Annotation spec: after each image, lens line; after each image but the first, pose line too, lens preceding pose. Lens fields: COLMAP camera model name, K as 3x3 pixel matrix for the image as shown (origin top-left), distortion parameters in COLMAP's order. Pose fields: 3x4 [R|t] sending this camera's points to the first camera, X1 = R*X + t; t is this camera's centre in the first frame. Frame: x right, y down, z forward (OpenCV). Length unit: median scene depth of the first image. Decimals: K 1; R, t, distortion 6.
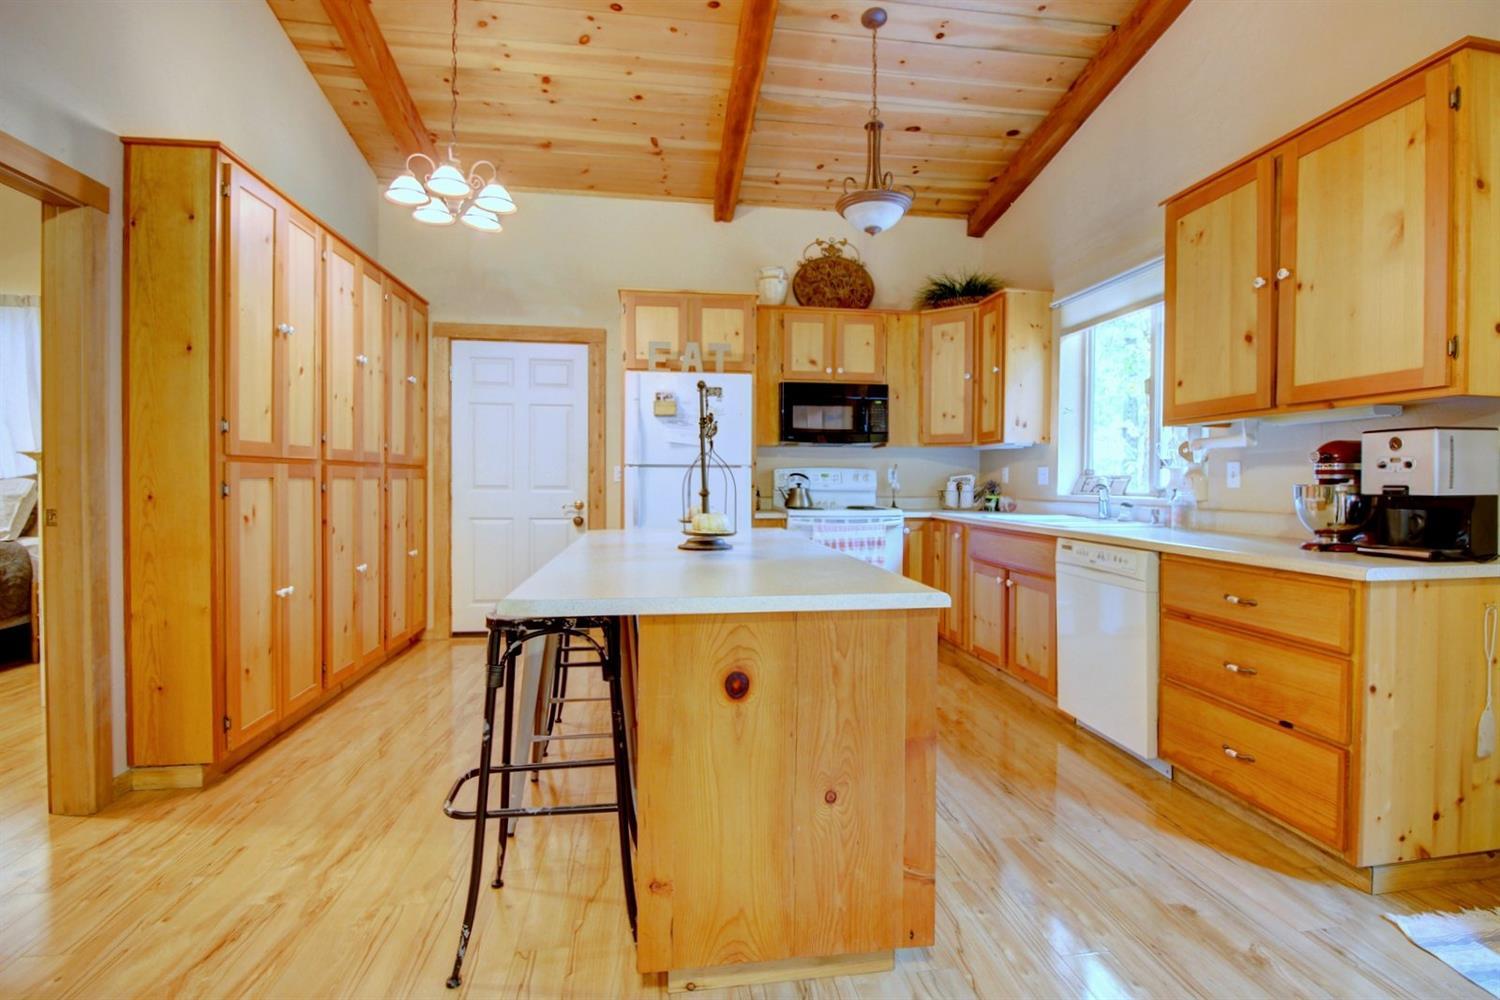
lens RADIAL K [[719.7, 0, 750.1], [0, 719.7, 493.6], [0, 0, 1]] dist [-0.010906, -0.005435]
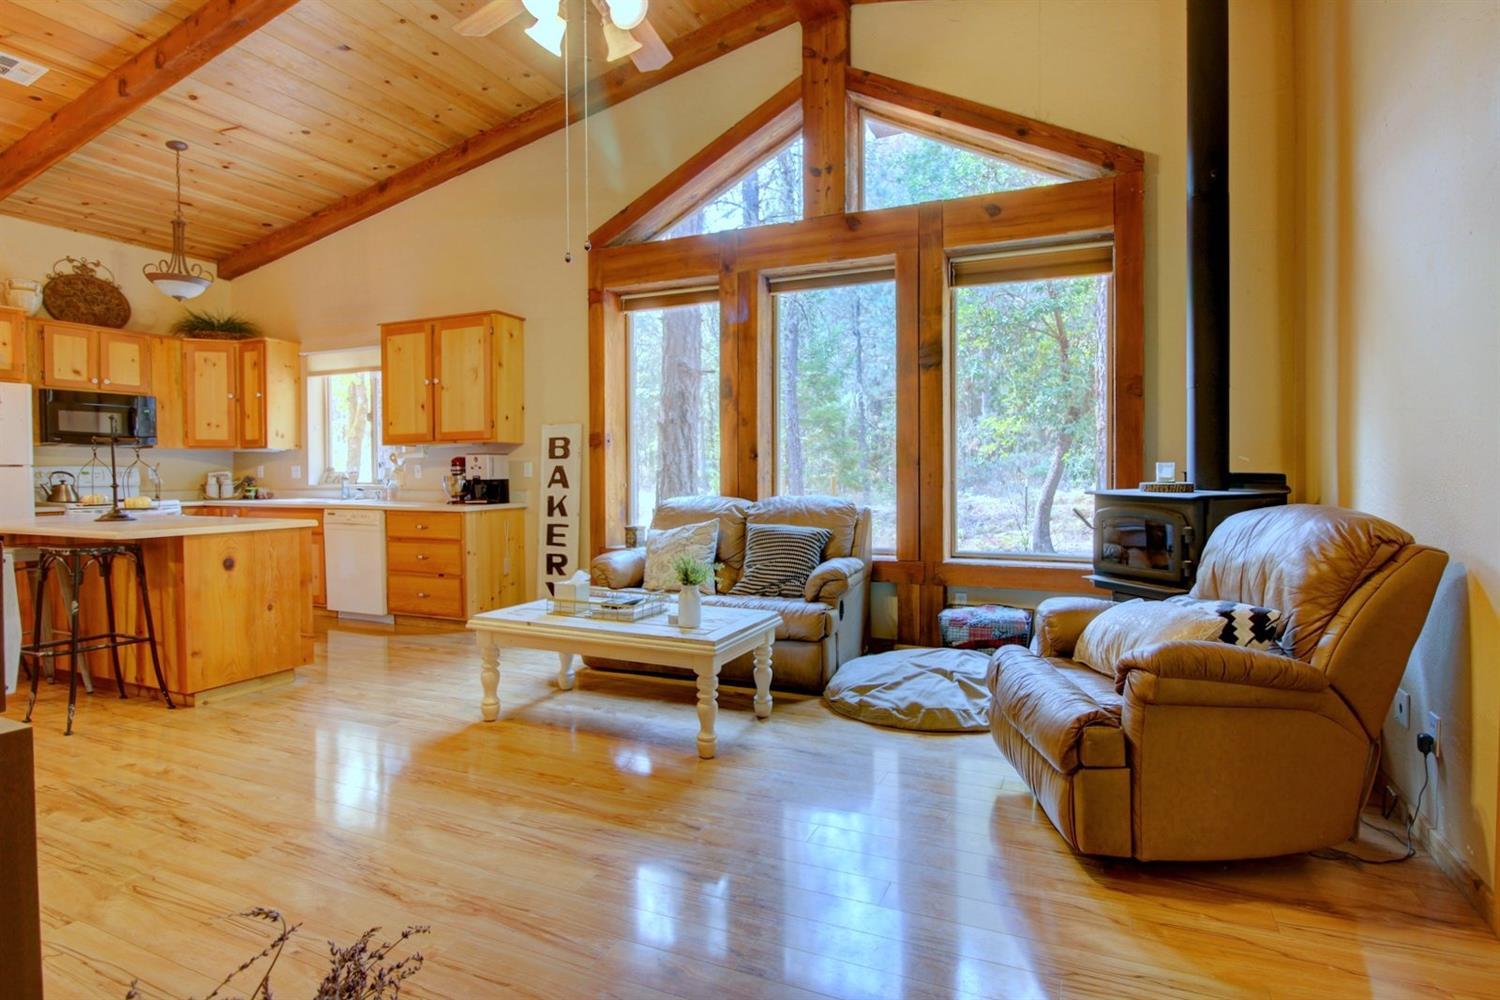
lens RADIAL K [[781.0, 0, 756.4], [0, 781.0, 487.8], [0, 0, 1]] dist [-0.001805, -0.004202]
pose [[0.538715, -0.023324, 0.842165, -0.437480], [0.024162, 0.999633, 0.012229, 0.010338], [-0.842141, 0.013760, 0.539081, -0.651321]]
